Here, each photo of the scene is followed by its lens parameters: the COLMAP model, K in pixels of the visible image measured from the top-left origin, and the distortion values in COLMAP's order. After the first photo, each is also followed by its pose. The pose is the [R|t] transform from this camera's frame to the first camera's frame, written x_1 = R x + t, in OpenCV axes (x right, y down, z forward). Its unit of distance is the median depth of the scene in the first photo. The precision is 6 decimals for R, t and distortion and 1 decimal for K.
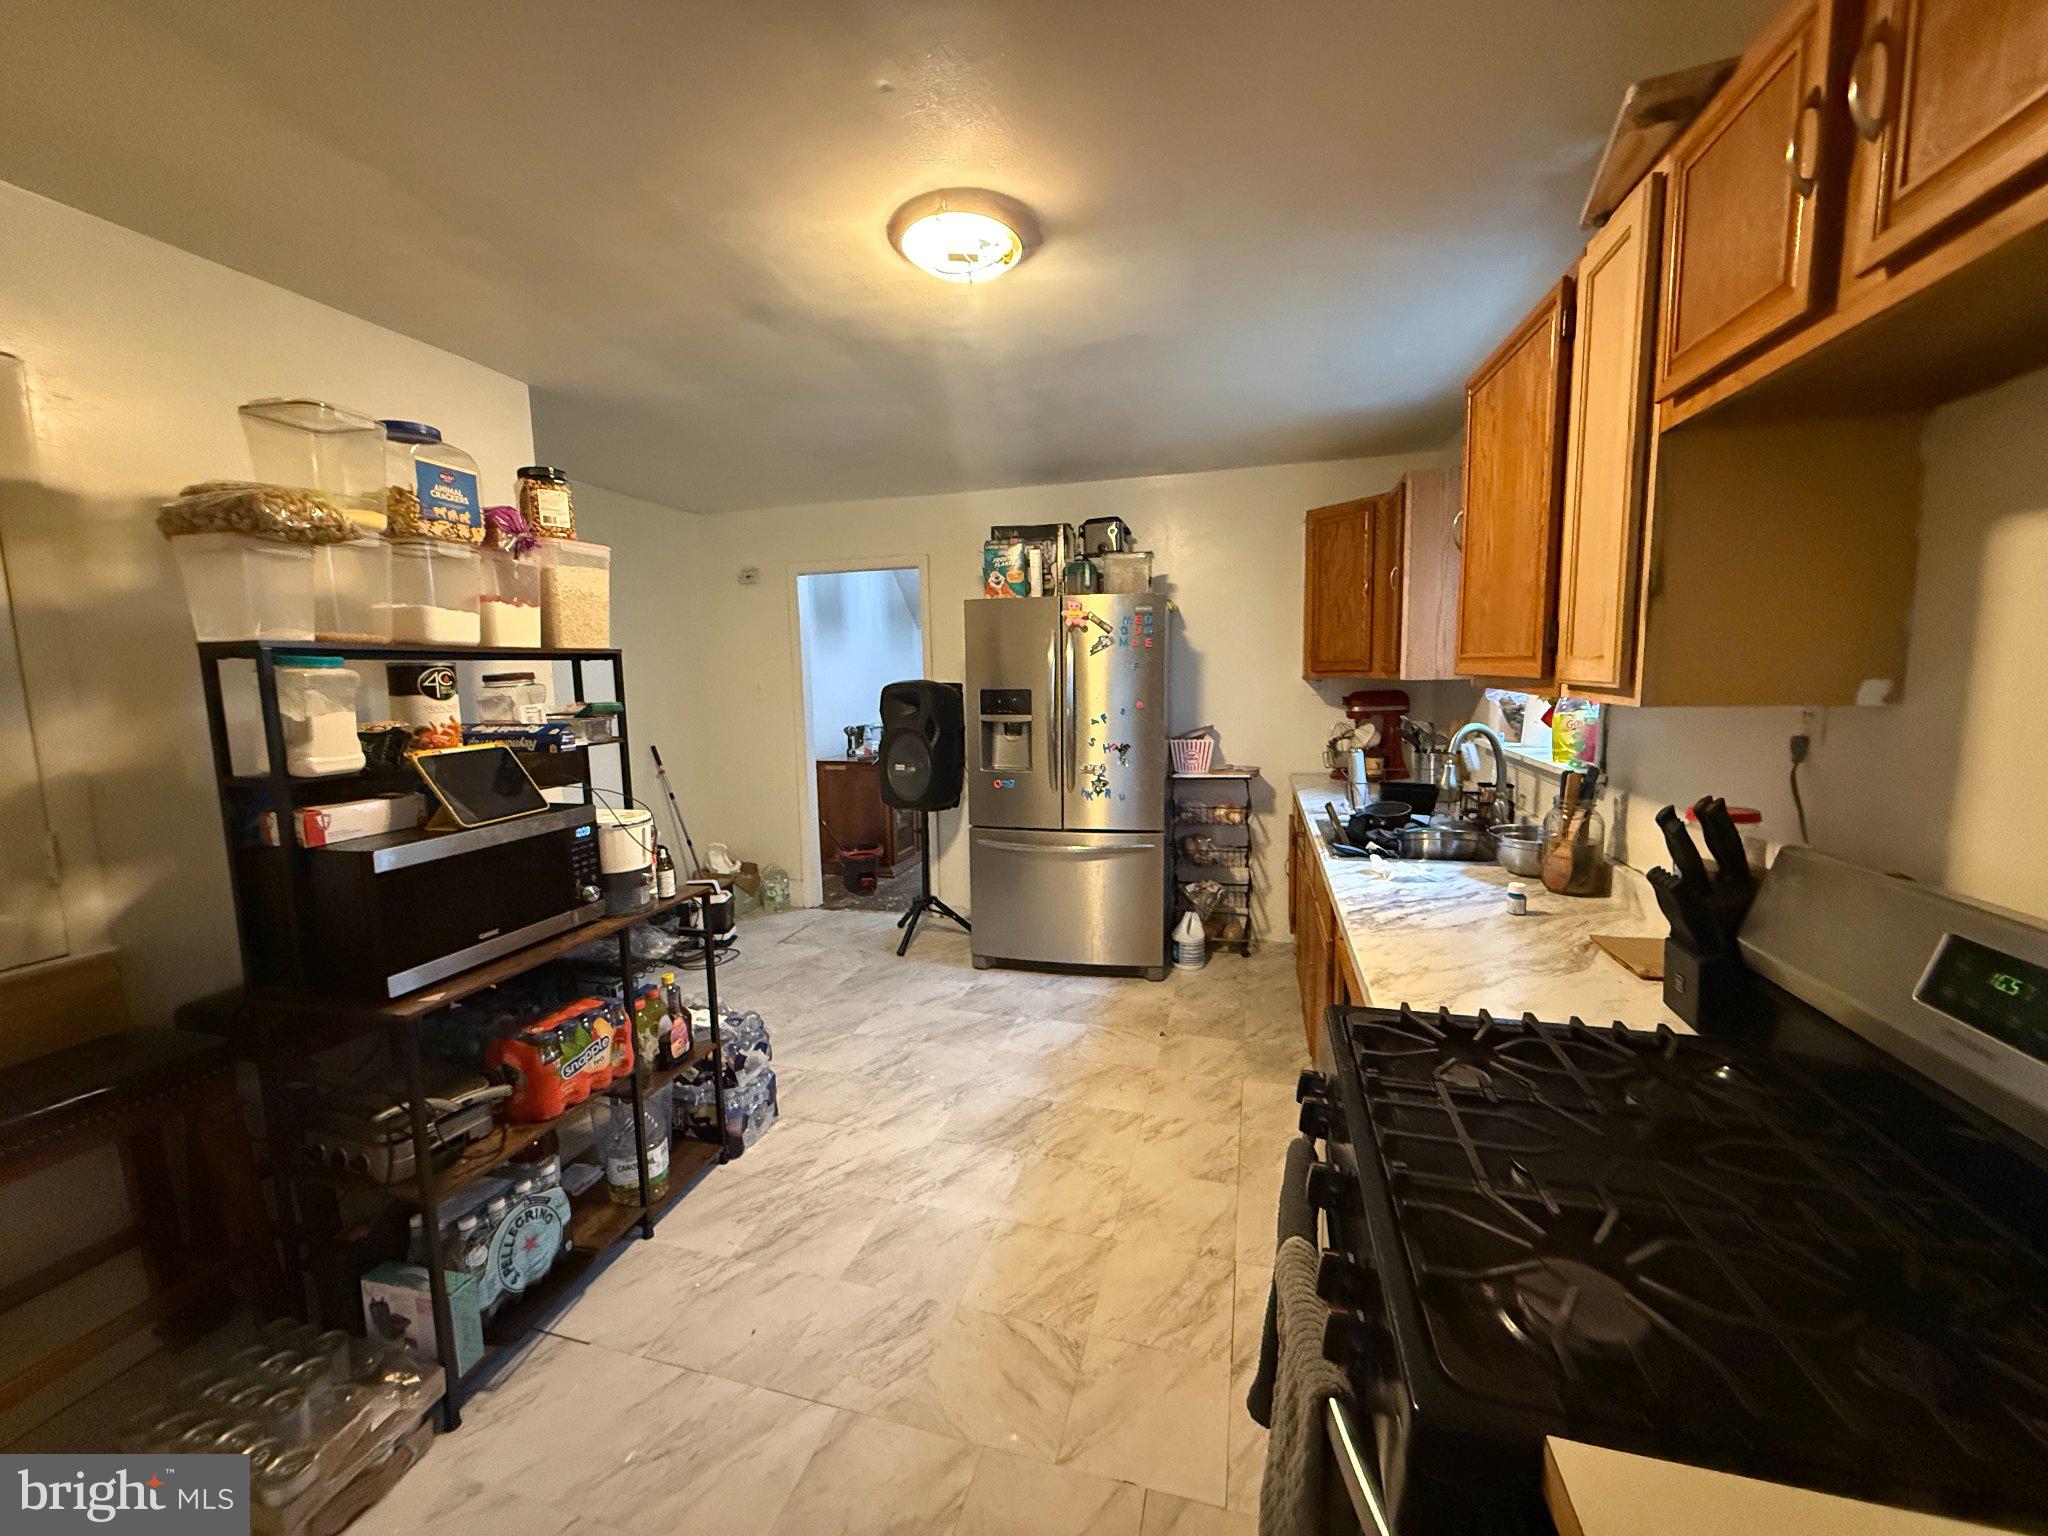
lens RADIAL K [[812.8, 0, 1021.8], [0, 812.8, 764.8], [0, 0, 1]] dist [0.000430, 0.000362]
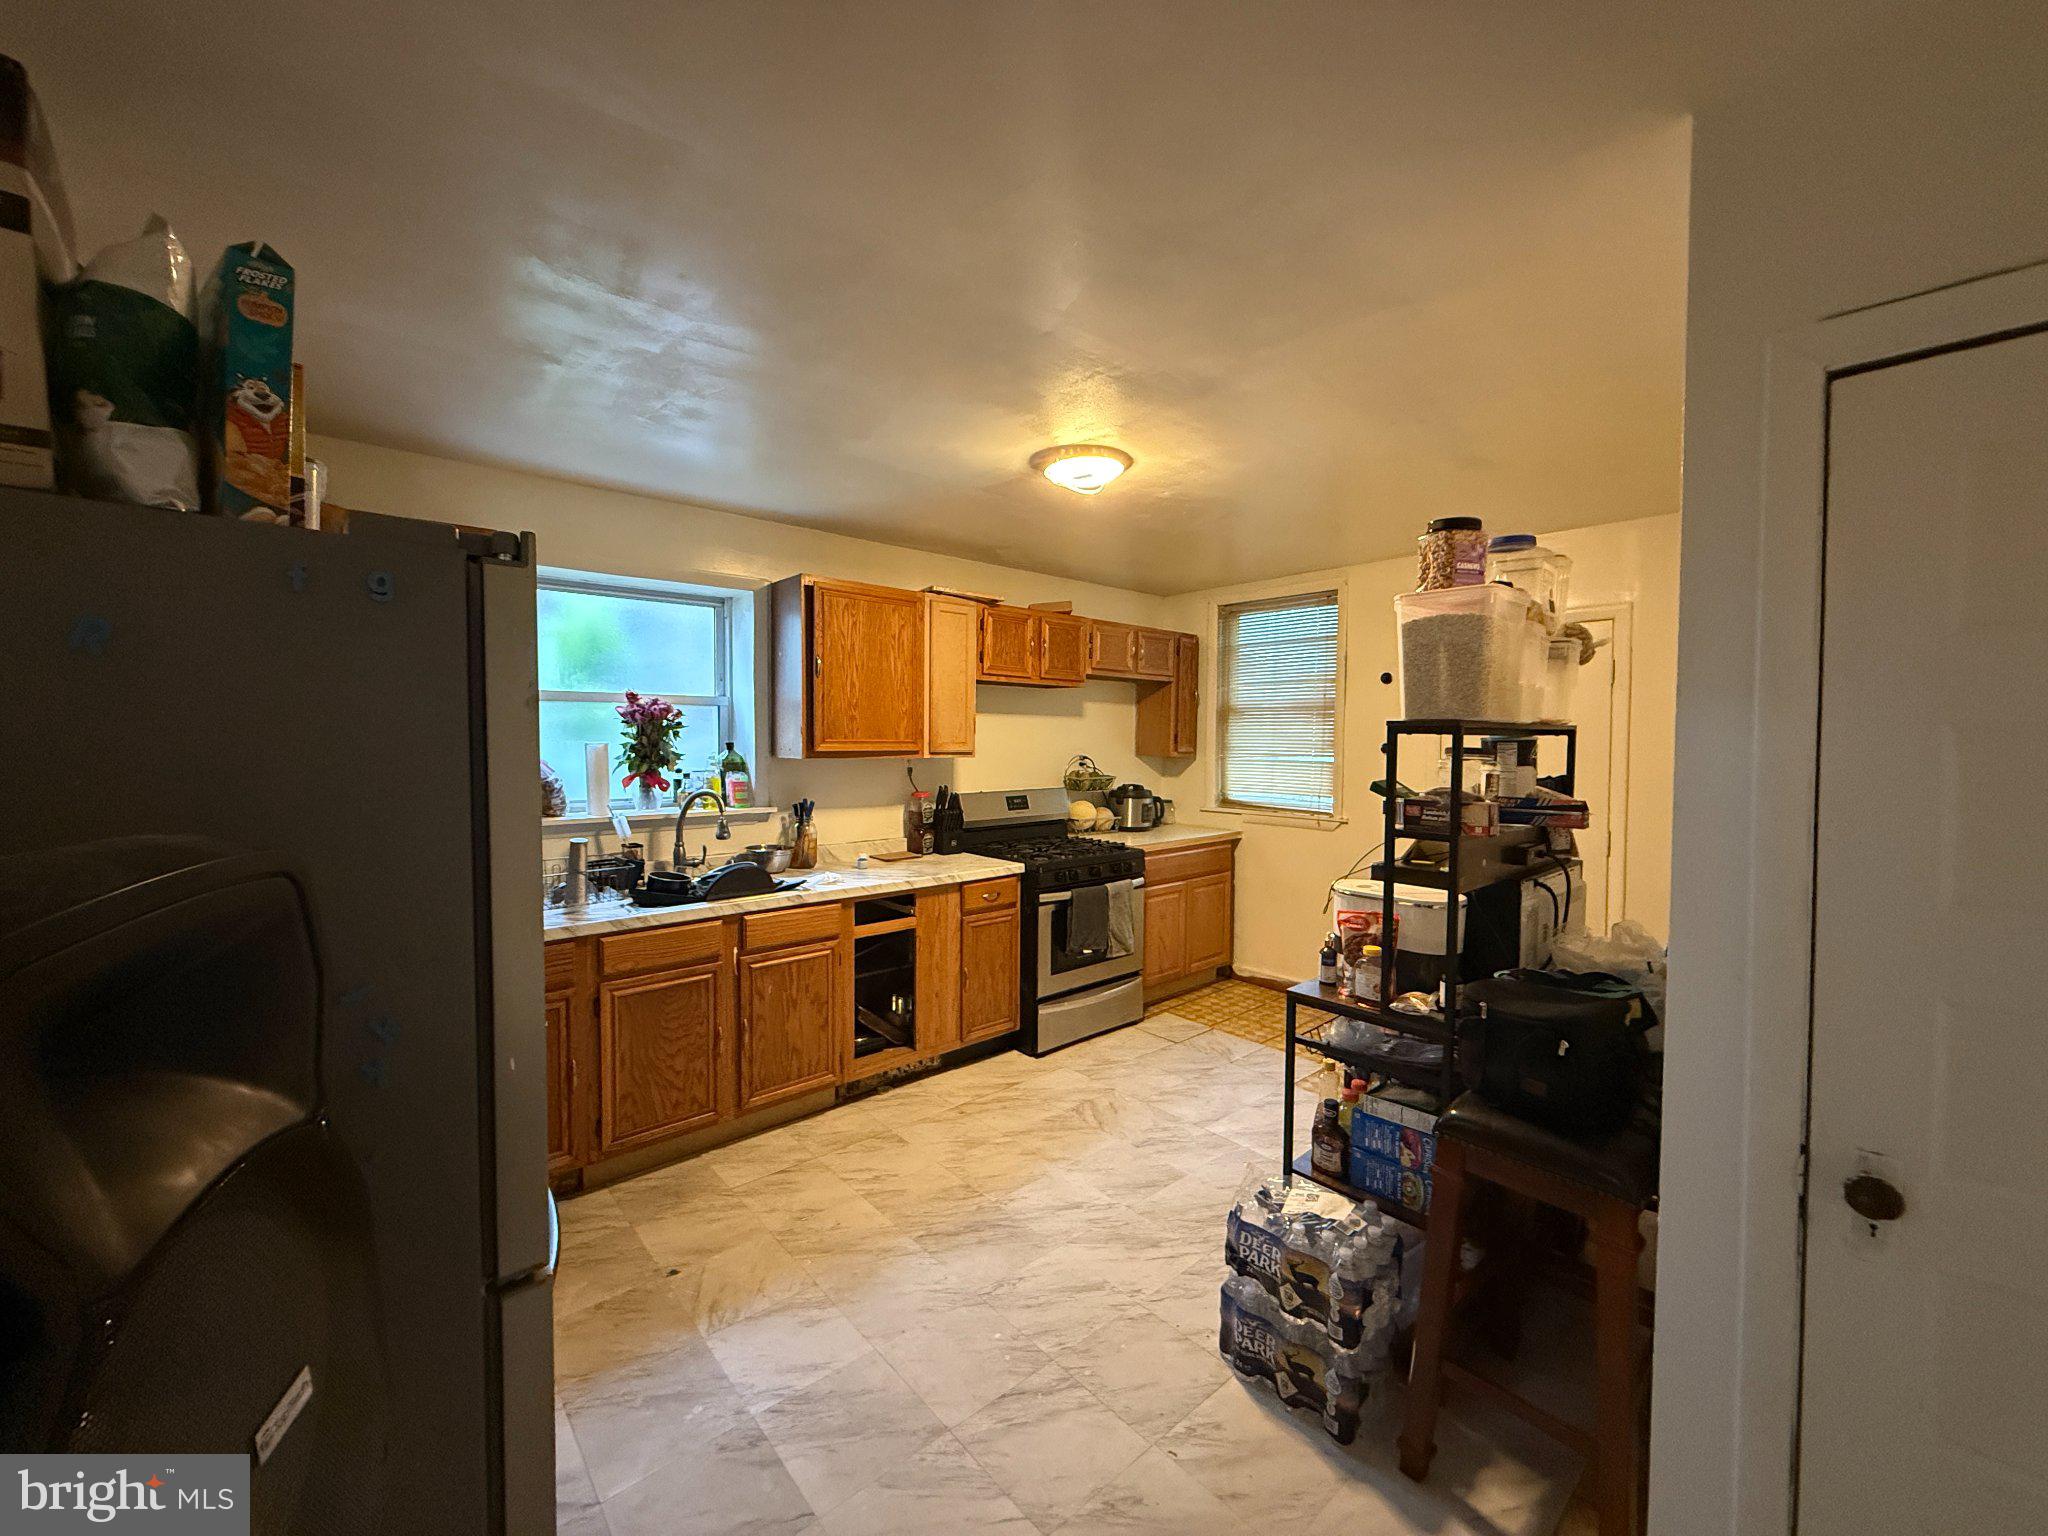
lens RADIAL K [[812.8, 0, 1021.8], [0, 812.8, 764.8], [0, 0, 1]] dist [0.000430, 0.000362]
pose [[-0.838890, 0.001521, 0.544299, -0.573294], [0.082050, 0.988922, 0.123695, -0.201987], [-0.538081, 0.148426, -0.829722, 1.698213]]
